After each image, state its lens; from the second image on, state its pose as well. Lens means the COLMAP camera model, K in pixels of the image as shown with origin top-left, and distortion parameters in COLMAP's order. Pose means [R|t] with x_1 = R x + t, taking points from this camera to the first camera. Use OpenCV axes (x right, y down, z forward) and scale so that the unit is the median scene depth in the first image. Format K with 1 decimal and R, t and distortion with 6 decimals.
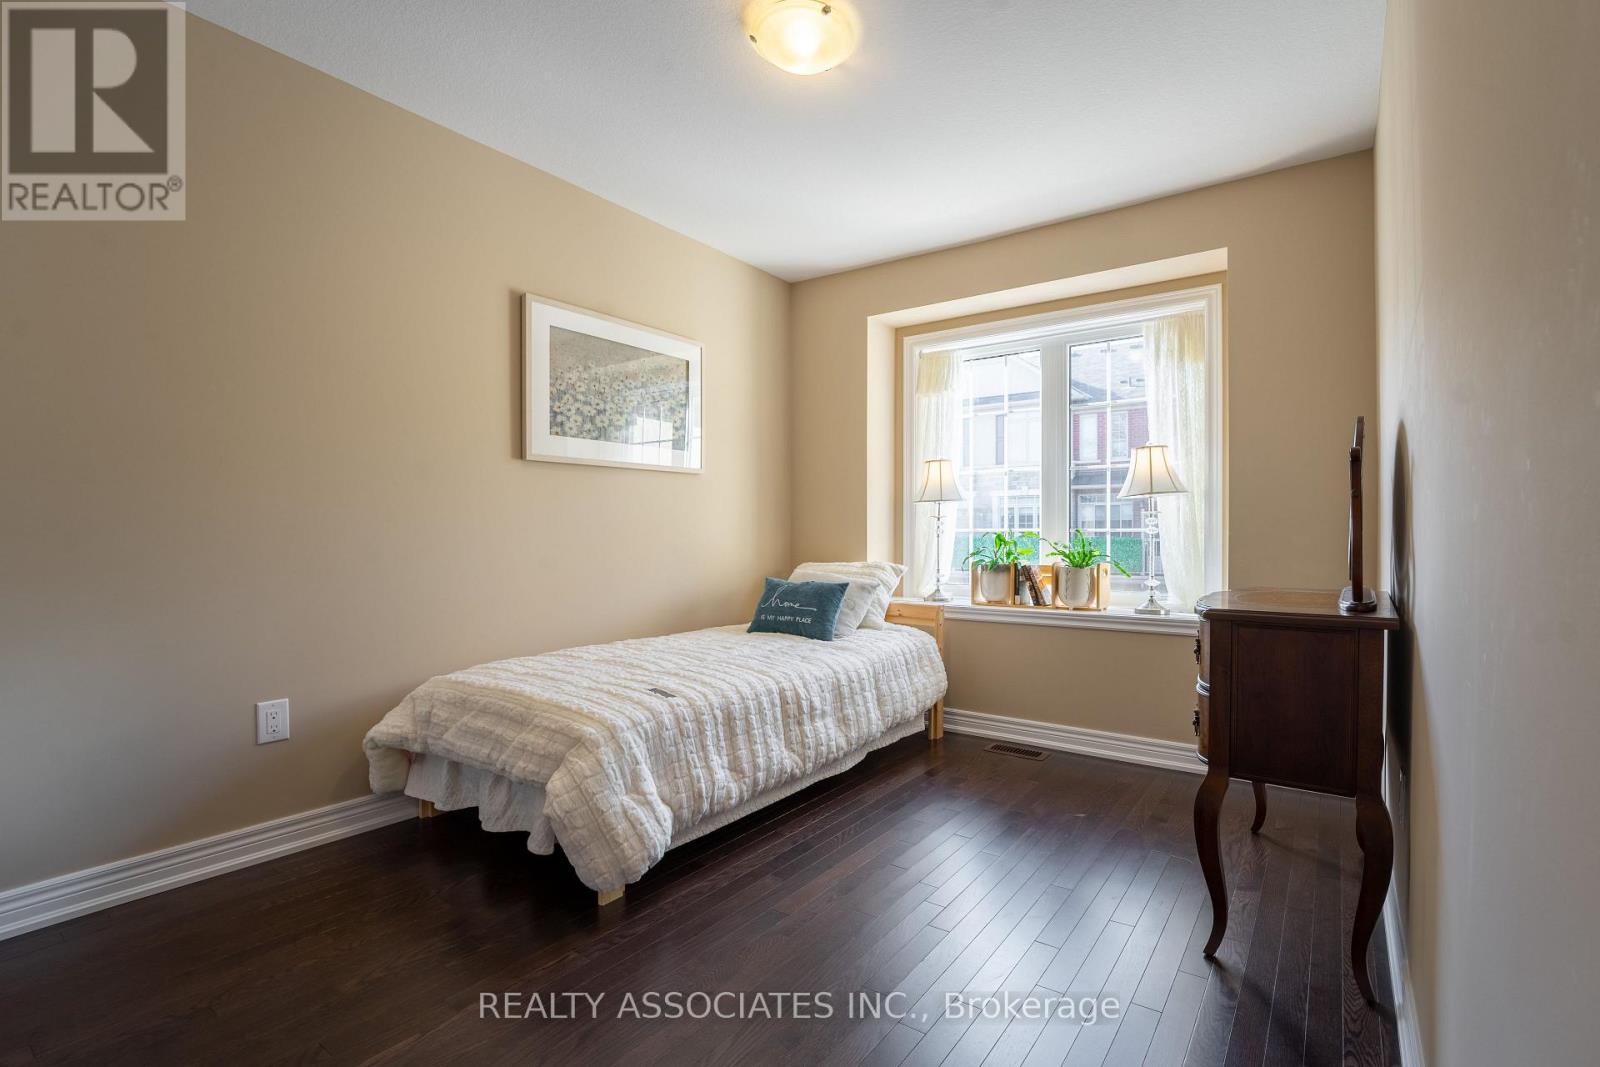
lens RADIAL K [[754.3, 0, 800.0], [0, 754.3, 533.5], [0, 0, 1]] dist [-0.000917, 0.000133]
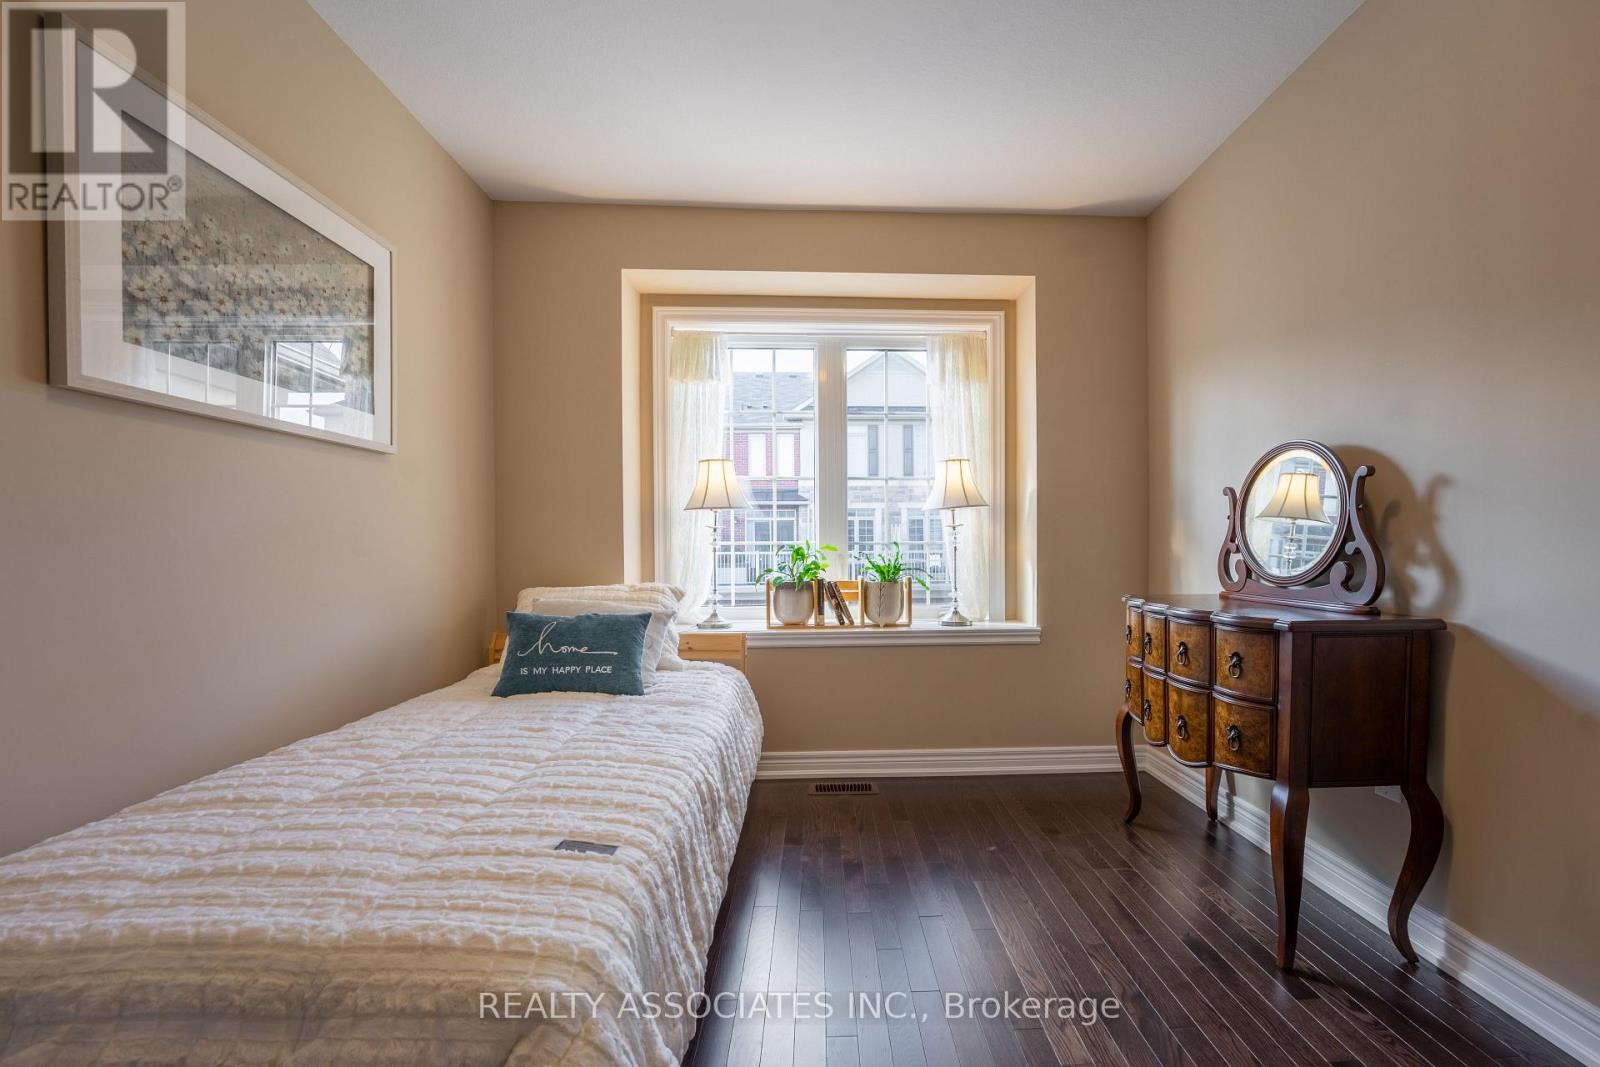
lens RADIAL K [[706.3, 0, 800.3], [0, 706.3, 555.6], [0, 0, 1]] dist [-0.000478, 0.000008]
pose [[0.772693, -0.011706, 0.634671, -0.267399], [0.003817, 0.999898, 0.013795, -0.001192], [-0.634768, -0.008237, 0.772659, 0.361361]]
